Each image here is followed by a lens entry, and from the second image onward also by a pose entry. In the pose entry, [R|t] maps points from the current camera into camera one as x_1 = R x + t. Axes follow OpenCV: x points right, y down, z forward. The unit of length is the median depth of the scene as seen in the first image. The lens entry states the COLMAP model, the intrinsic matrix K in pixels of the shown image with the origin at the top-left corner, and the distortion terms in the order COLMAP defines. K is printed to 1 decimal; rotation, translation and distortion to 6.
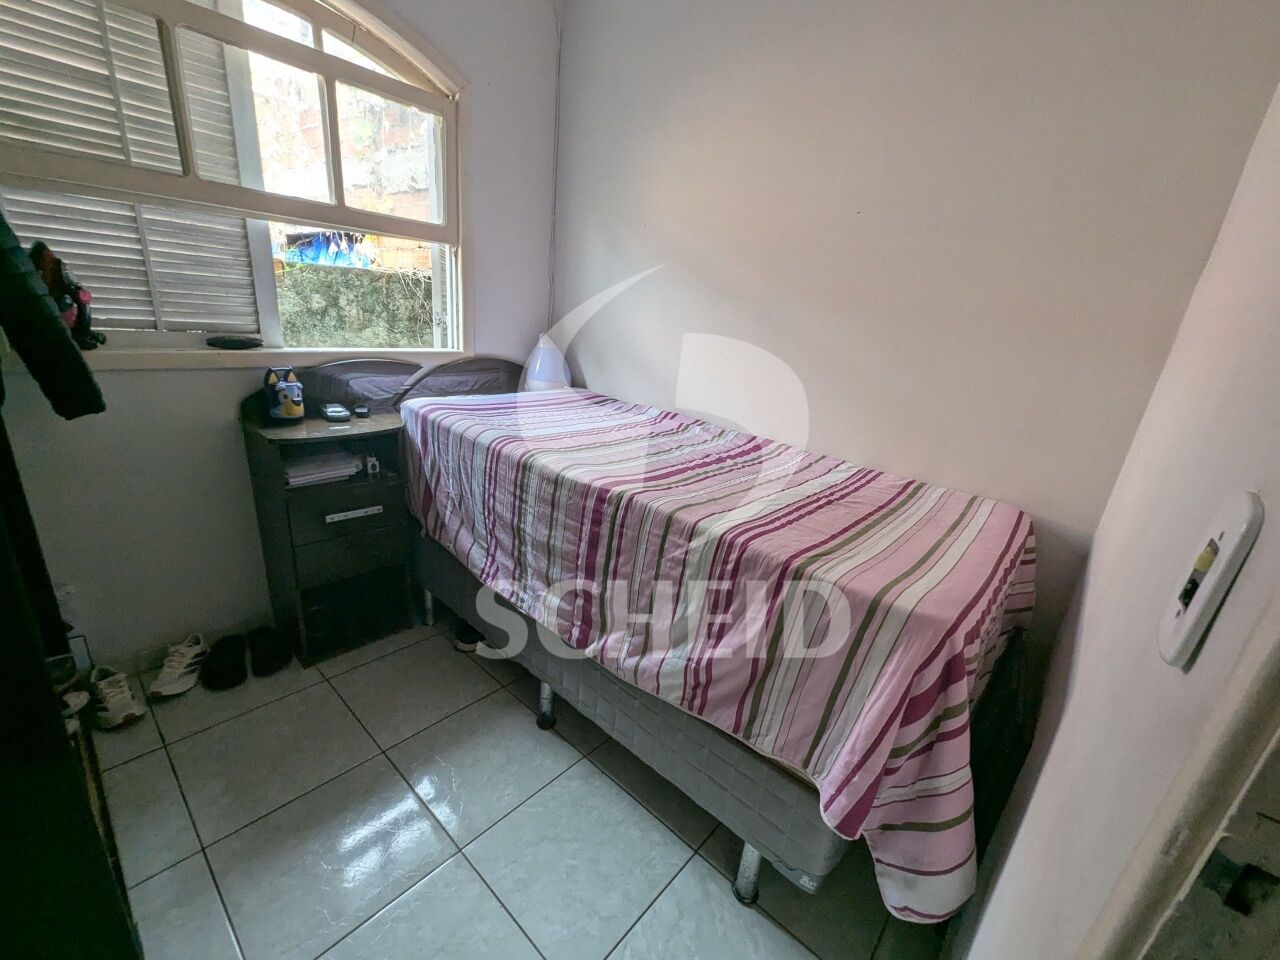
lens RADIAL K [[534.5, 0, 644.0], [0, 534.5, 497.6], [0, 0, 1]] dist [0.006209, -0.001274]
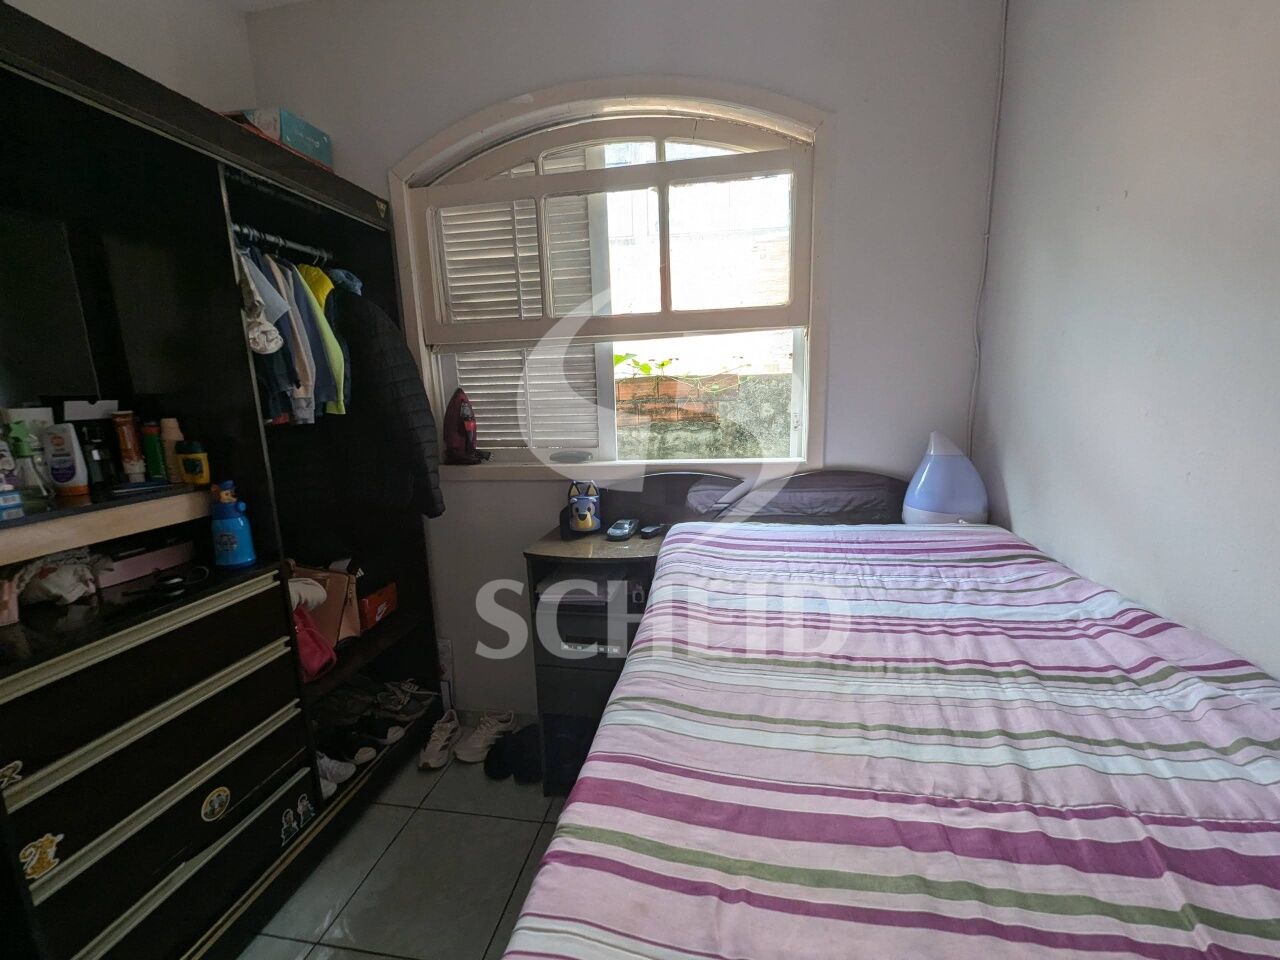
lens RADIAL K [[534.5, 0, 644.0], [0, 534.5, 497.6], [0, 0, 1]] dist [0.006209, -0.001274]
pose [[0.517099, 0.060632, -0.853776, 0.225195], [-0.212204, 0.975428, -0.059252, -0.172050], [0.829204, 0.211813, 0.517258, 0.570524]]
